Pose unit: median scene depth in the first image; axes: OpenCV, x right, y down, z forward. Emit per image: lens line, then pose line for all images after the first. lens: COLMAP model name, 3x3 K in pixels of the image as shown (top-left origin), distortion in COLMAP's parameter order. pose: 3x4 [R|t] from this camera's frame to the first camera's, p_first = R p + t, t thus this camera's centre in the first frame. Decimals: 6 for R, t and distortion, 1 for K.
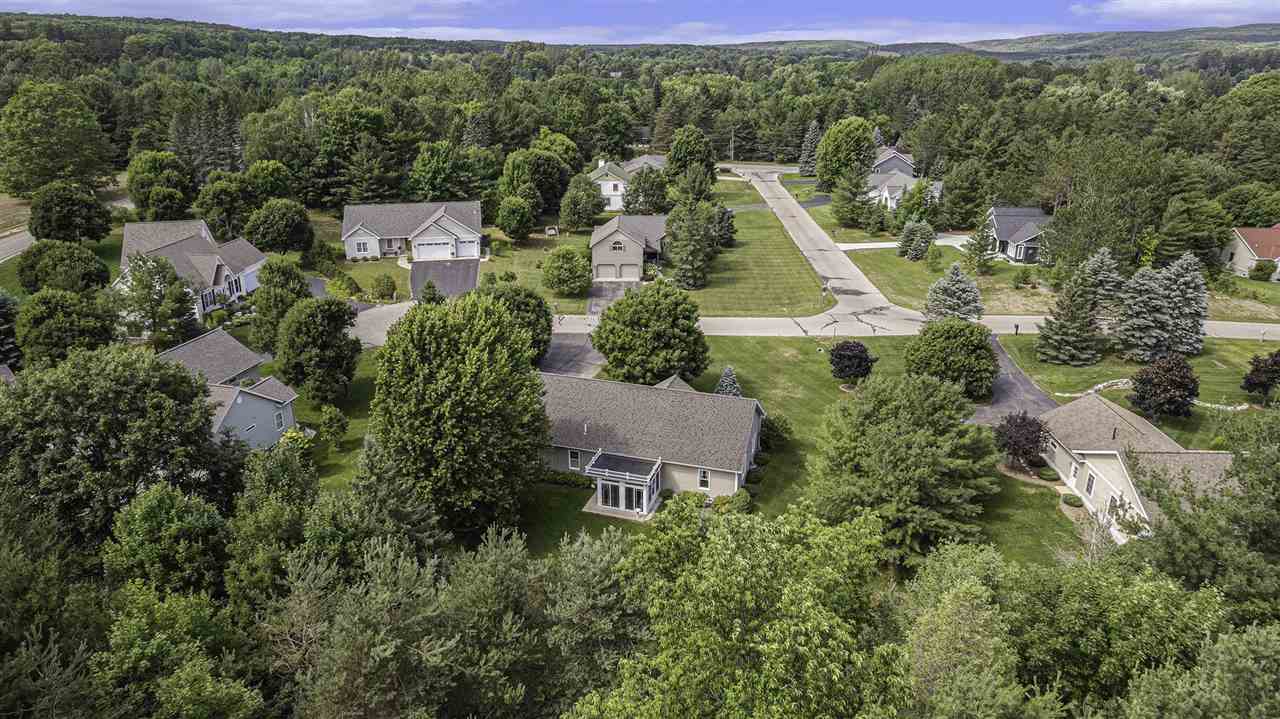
lens RADIAL K [[816.3, 0, 640.0], [0, 816.3, 359.5], [0, 0, 1]] dist [-0.054036, 0.001297]
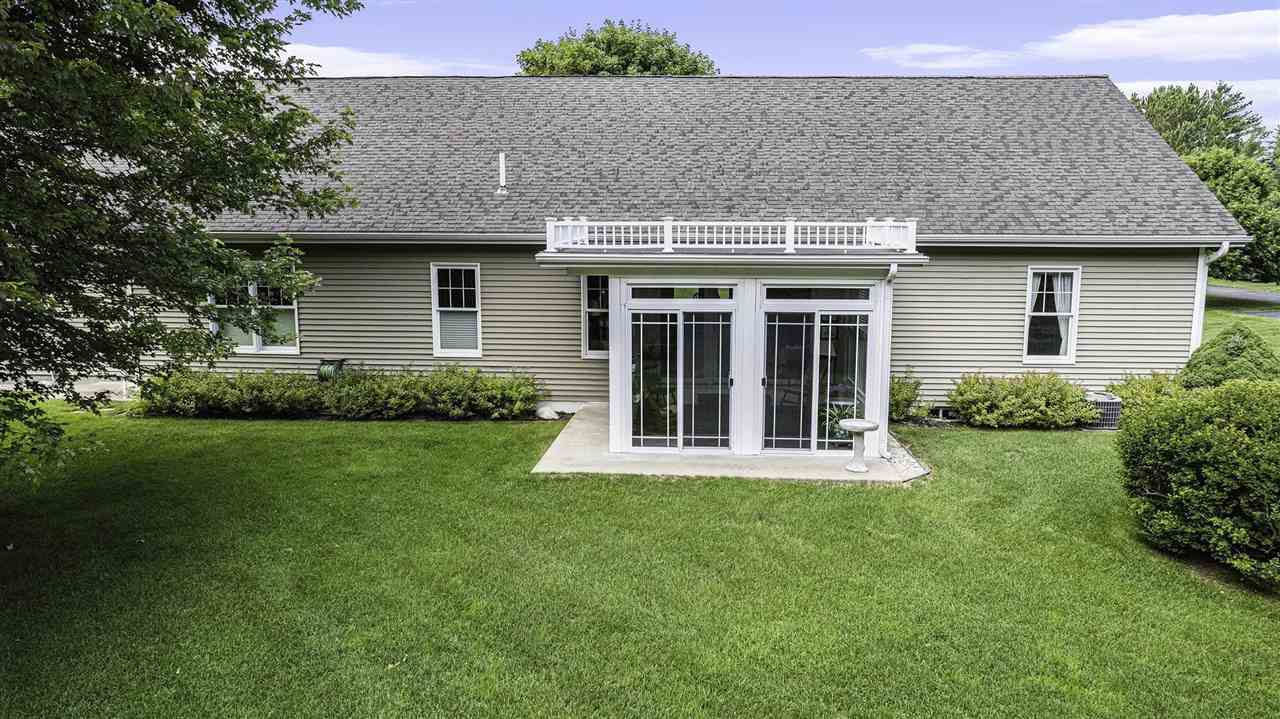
lens RADIAL K [[816.3, 0, 640.0], [0, 816.3, 359.5], [0, 0, 1]] dist [-0.054036, 0.001297]
pose [[0.973454, -0.038649, 0.225595, -0.083850], [0.087519, 0.973593, -0.210849, 0.192098], [-0.211489, 0.224995, 0.951131, 0.787201]]
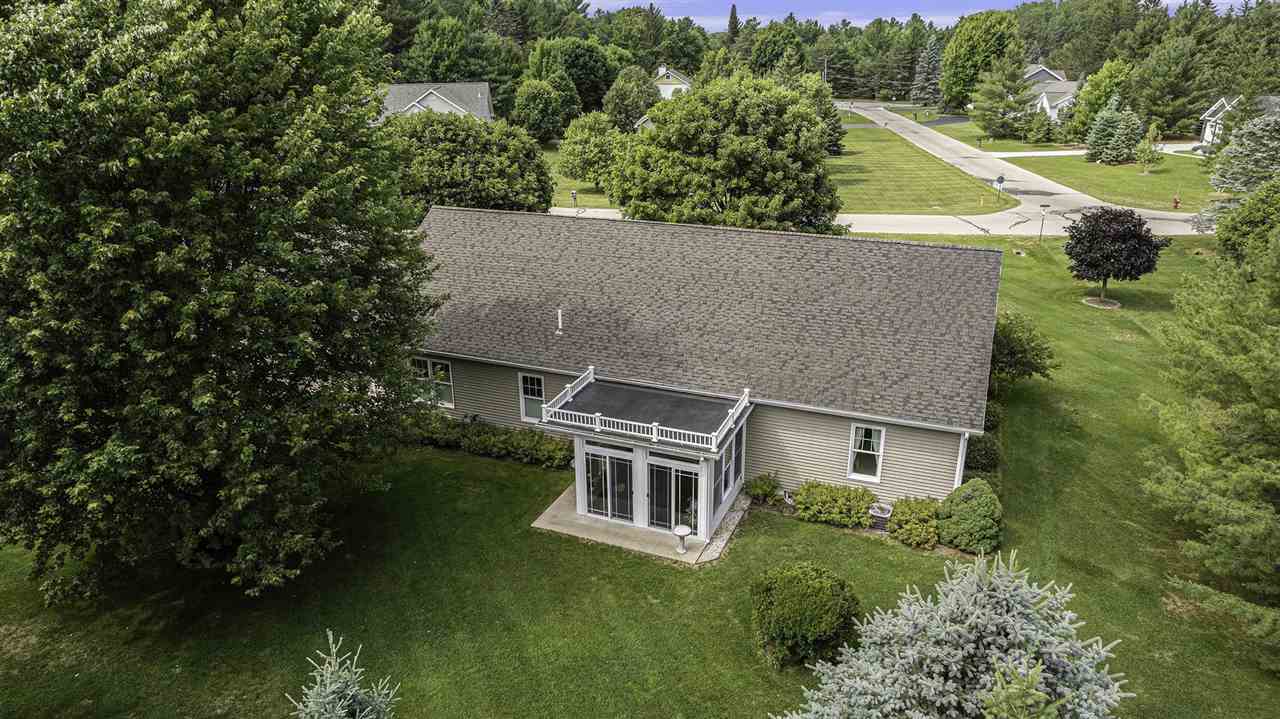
lens RADIAL K [[846.5, 0, 641.9], [0, 846.5, 314.1], [0, 0, 1]] dist [-0.088856, 0.091132]
pose [[0.996530, 0.016565, -0.081575, 0.007635], [-0.021340, 0.998088, -0.058016, 0.105943], [0.080458, 0.059556, 0.994977, 0.591982]]
